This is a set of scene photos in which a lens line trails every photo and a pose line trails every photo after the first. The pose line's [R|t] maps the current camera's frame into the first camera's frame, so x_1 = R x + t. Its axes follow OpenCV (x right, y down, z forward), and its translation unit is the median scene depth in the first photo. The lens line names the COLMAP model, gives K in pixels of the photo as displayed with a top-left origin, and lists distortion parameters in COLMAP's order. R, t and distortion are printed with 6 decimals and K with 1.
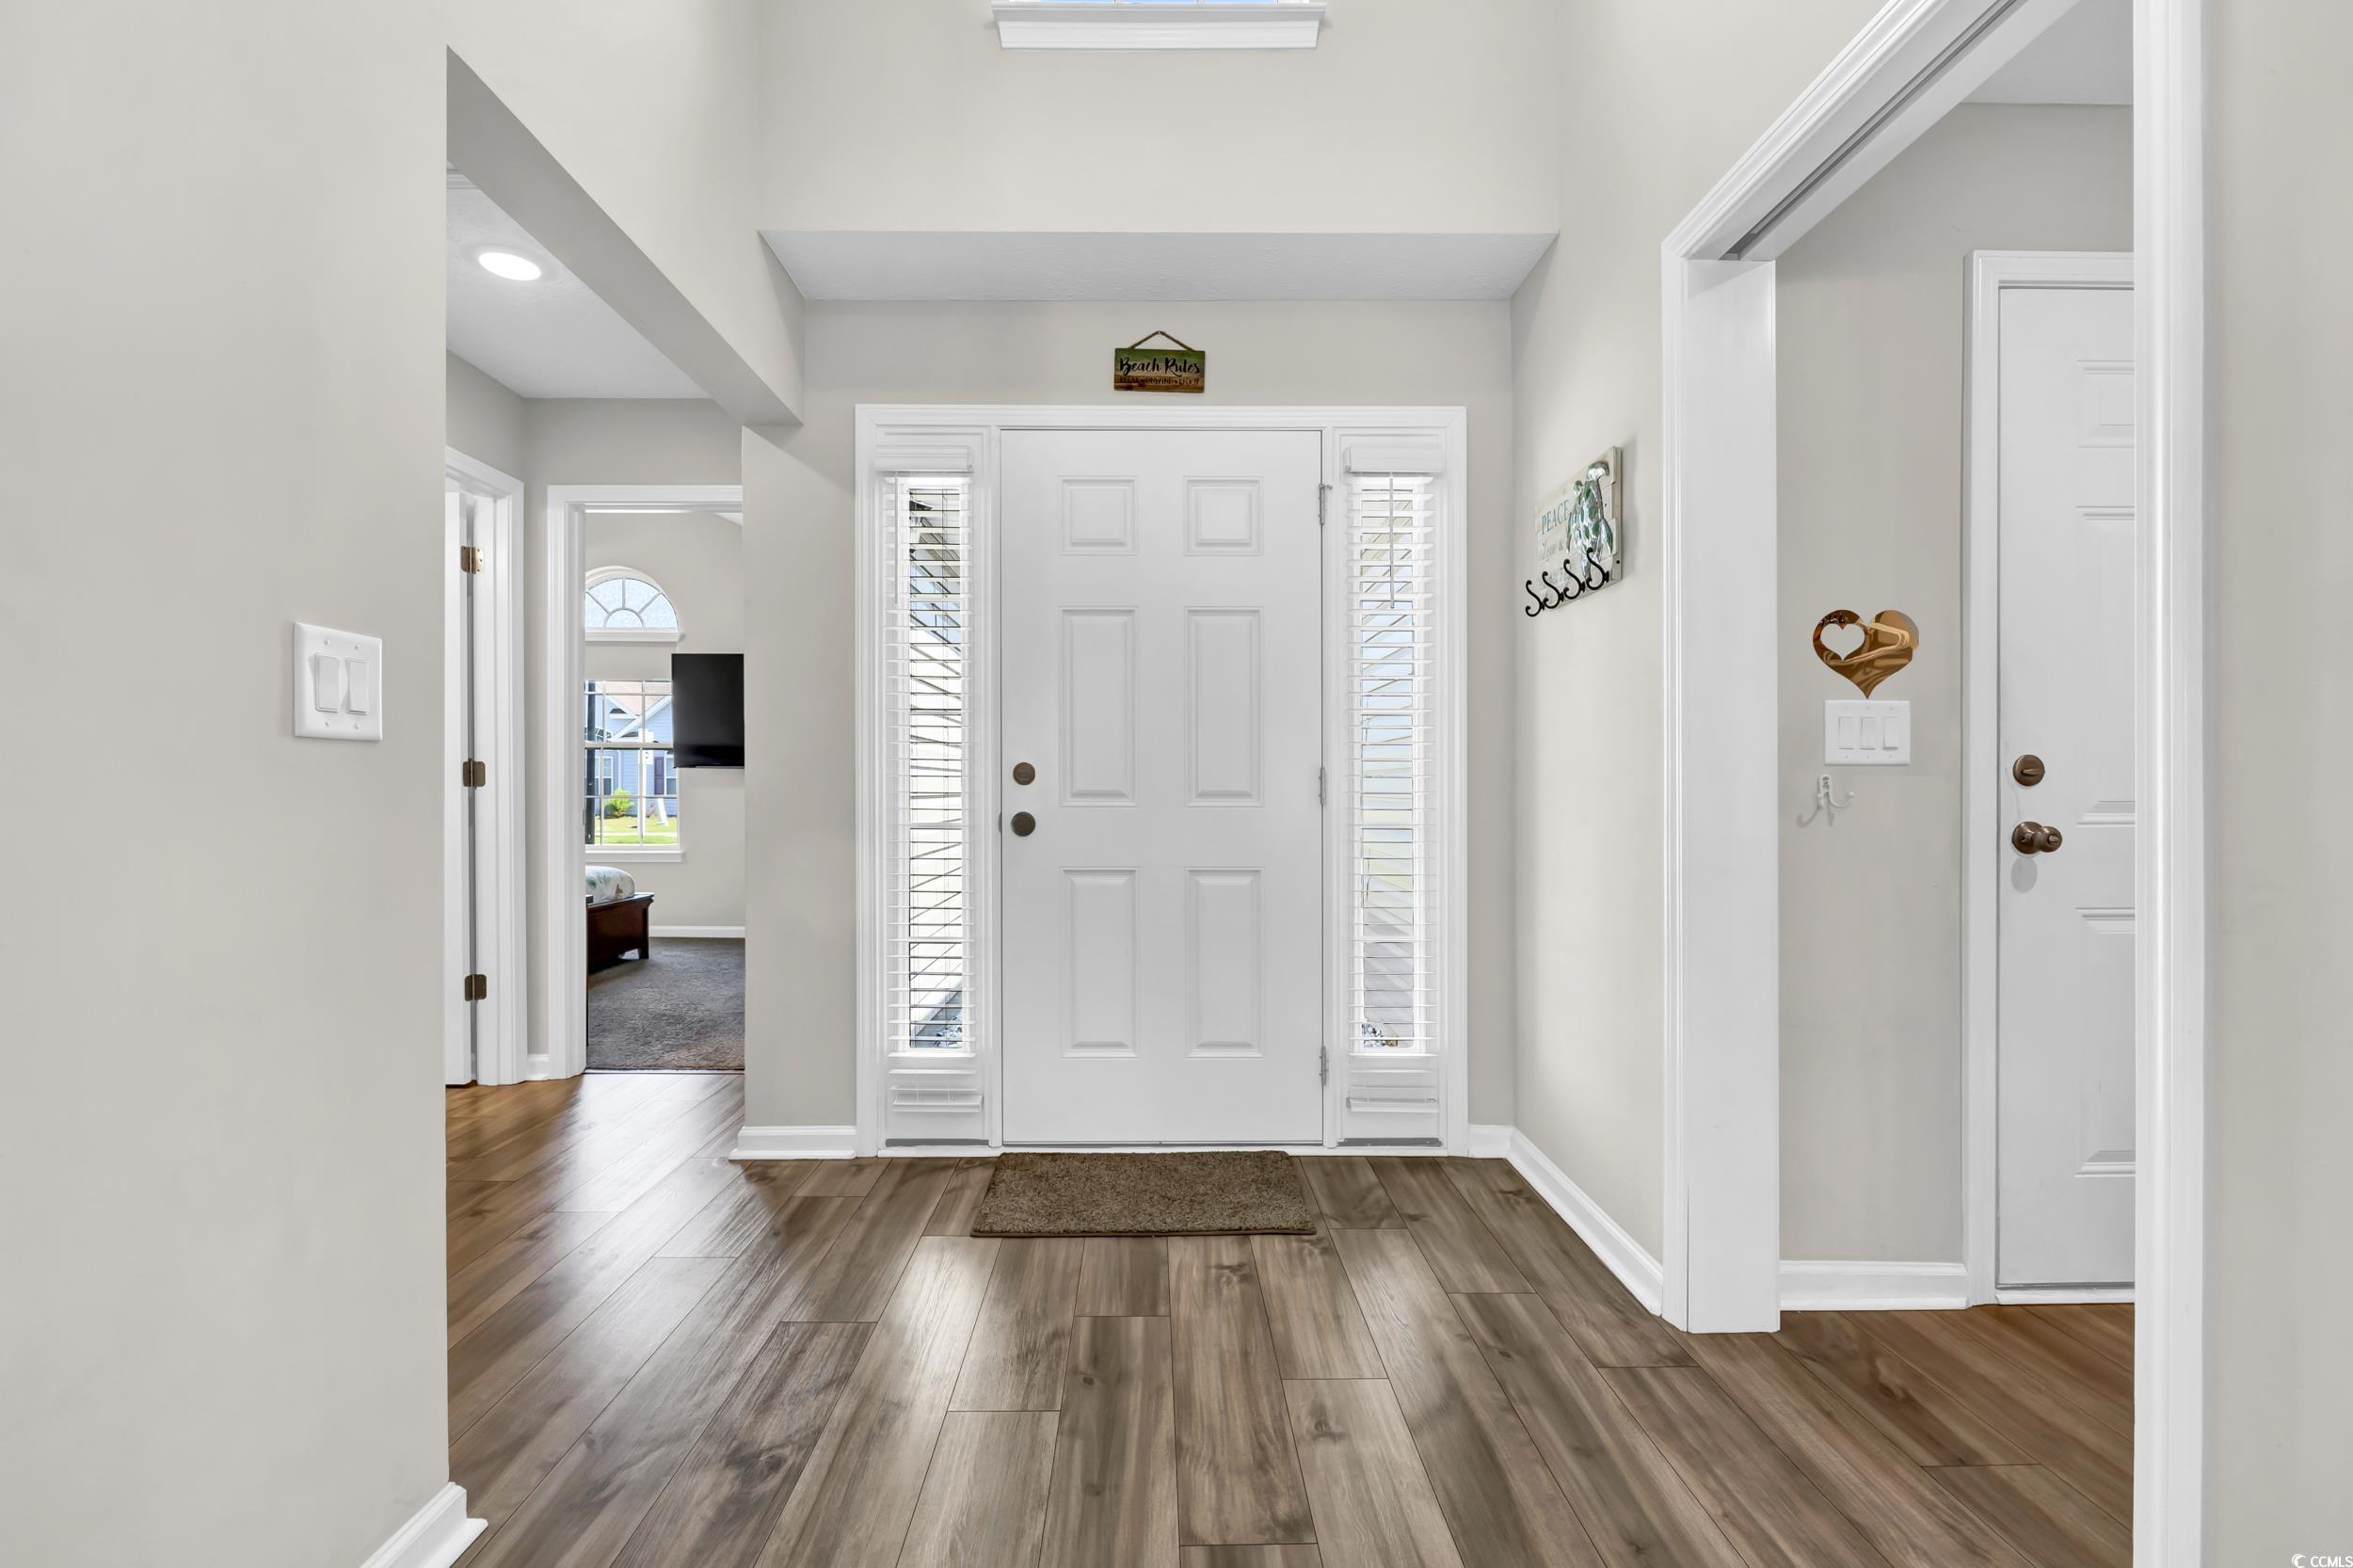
lens RADIAL K [[1021.5, 0, 1164.1], [0, 1021.5, 787.4], [0, 0, 1]] dist [-0.001629, -0.000072]
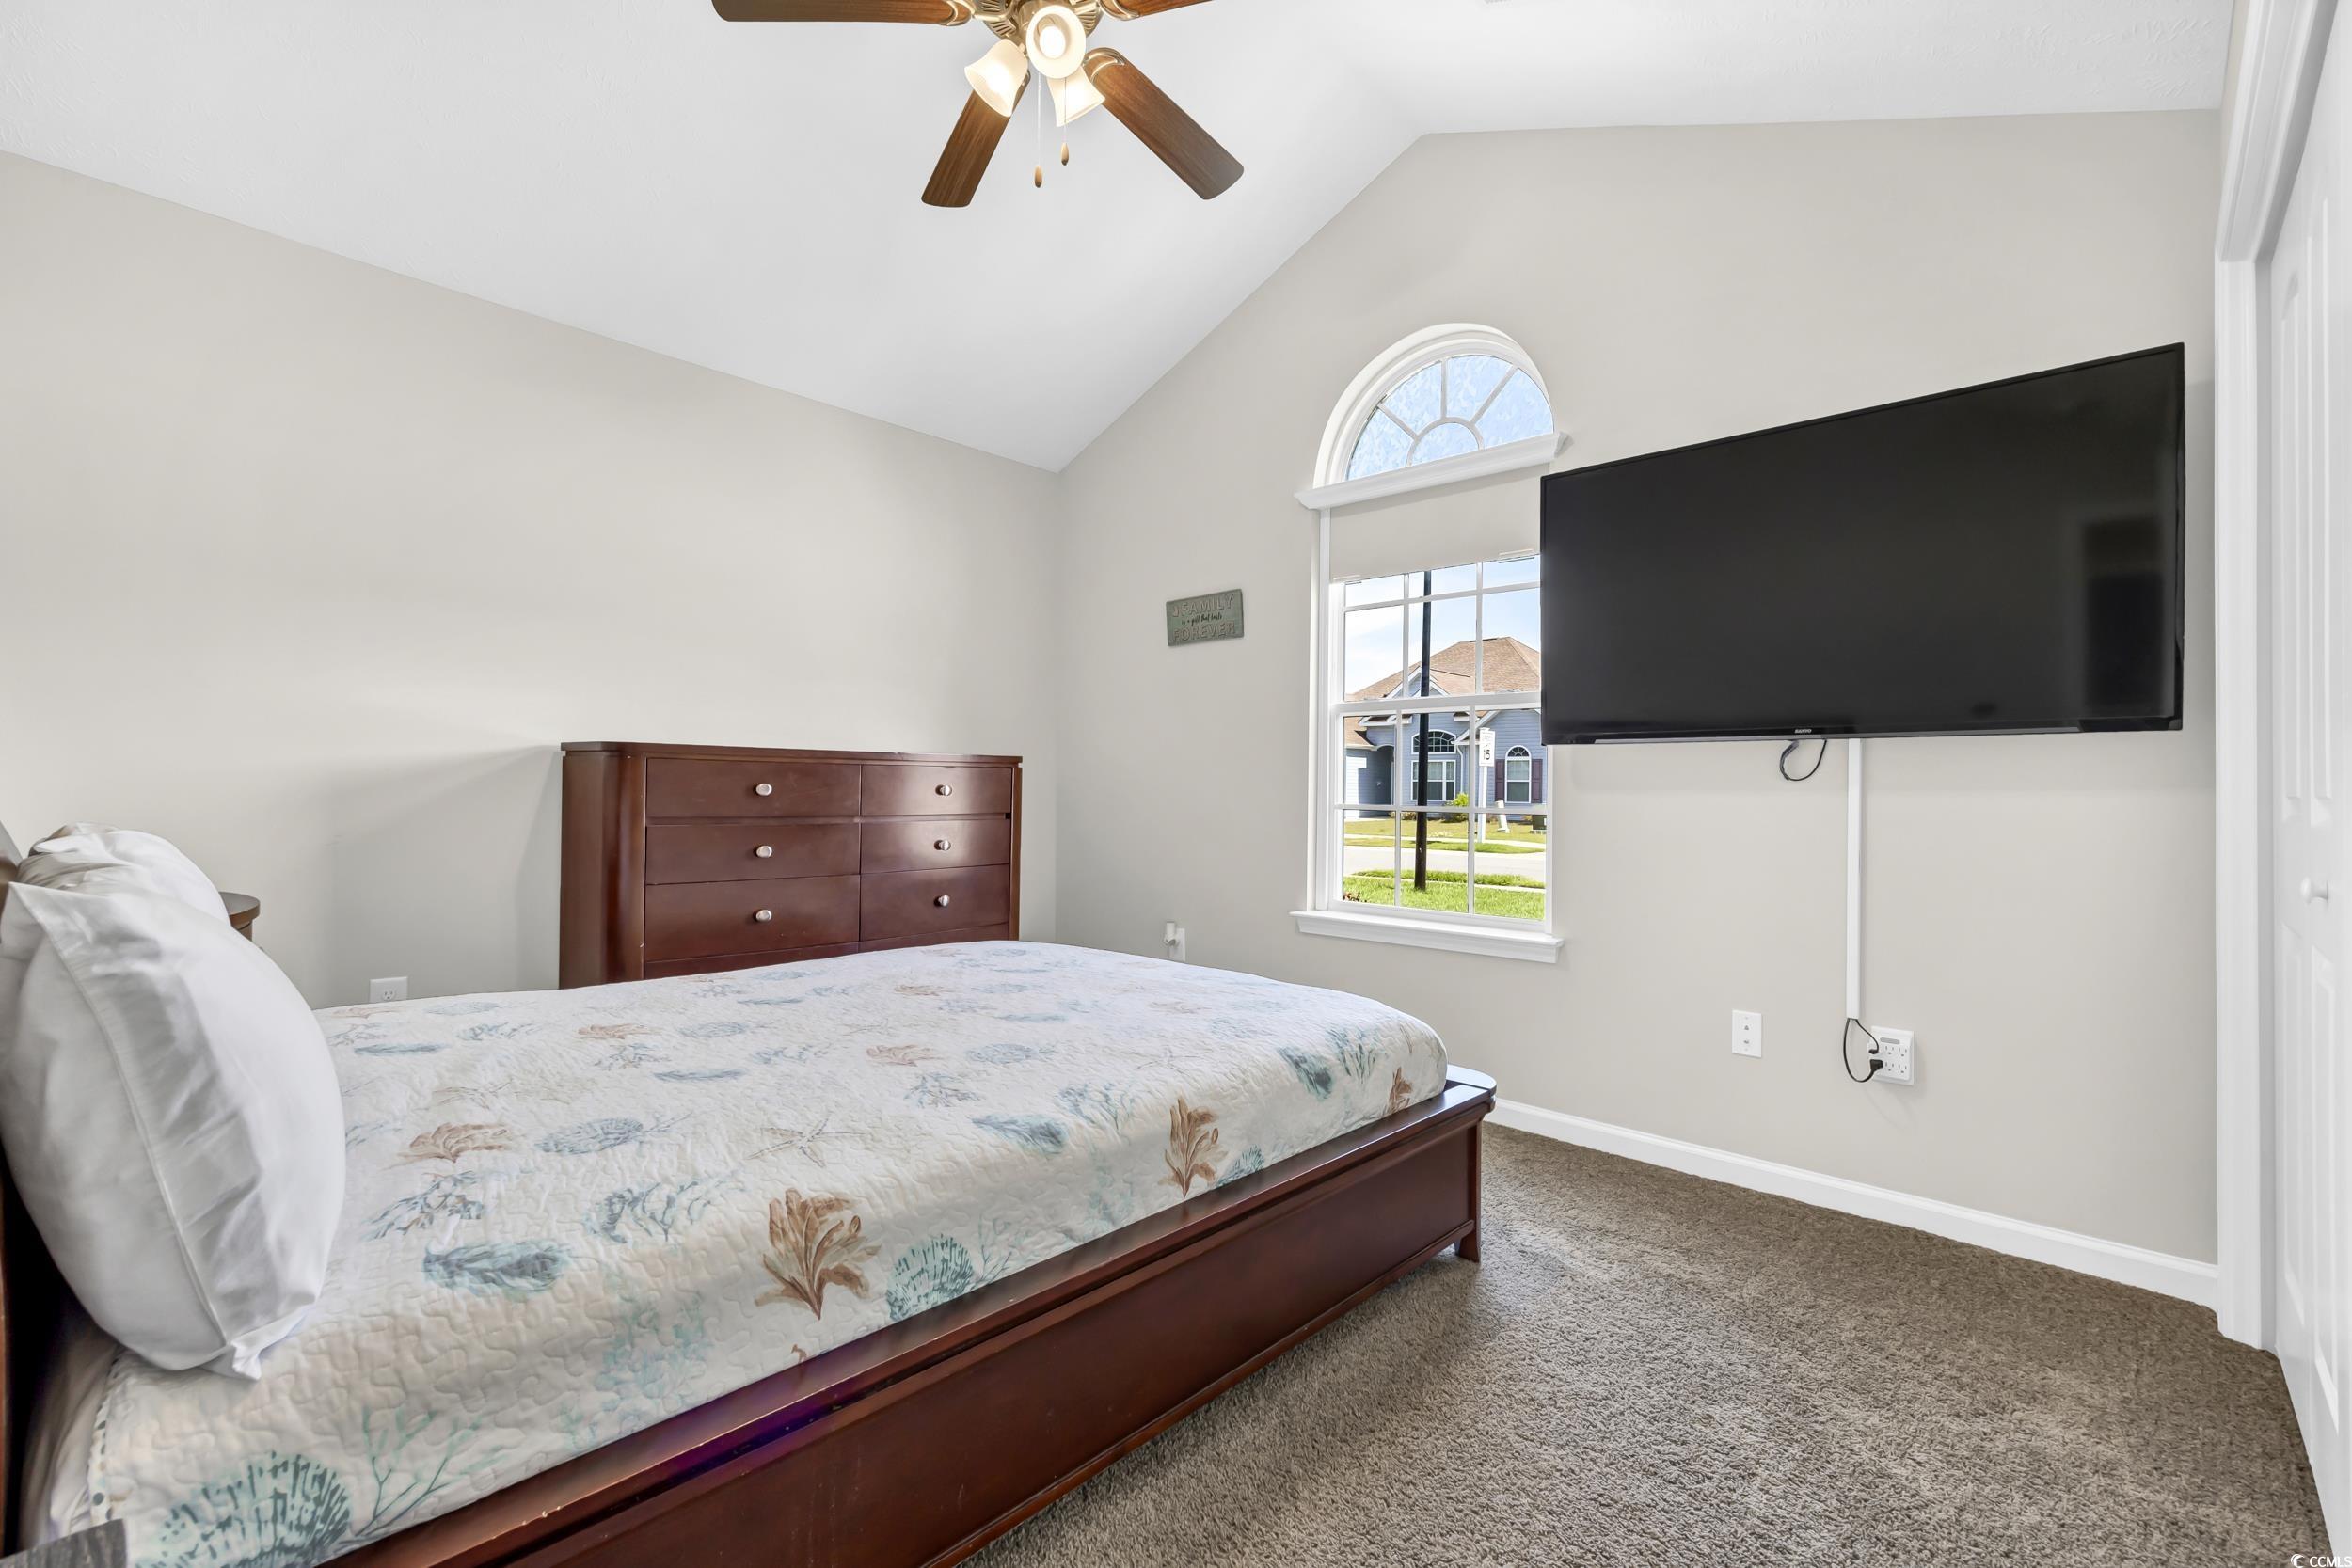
lens RADIAL K [[982.1, 0, 1169.8], [0, 982.1, 779.9], [0, 0, 1]] dist [0.000040, 0.000235]
pose [[0.709042, 0.005943, -0.705141, -0.291447], [-0.015305, 0.999859, -0.006962, 0.001282], [0.705000, 0.015728, 0.709033, 0.579897]]
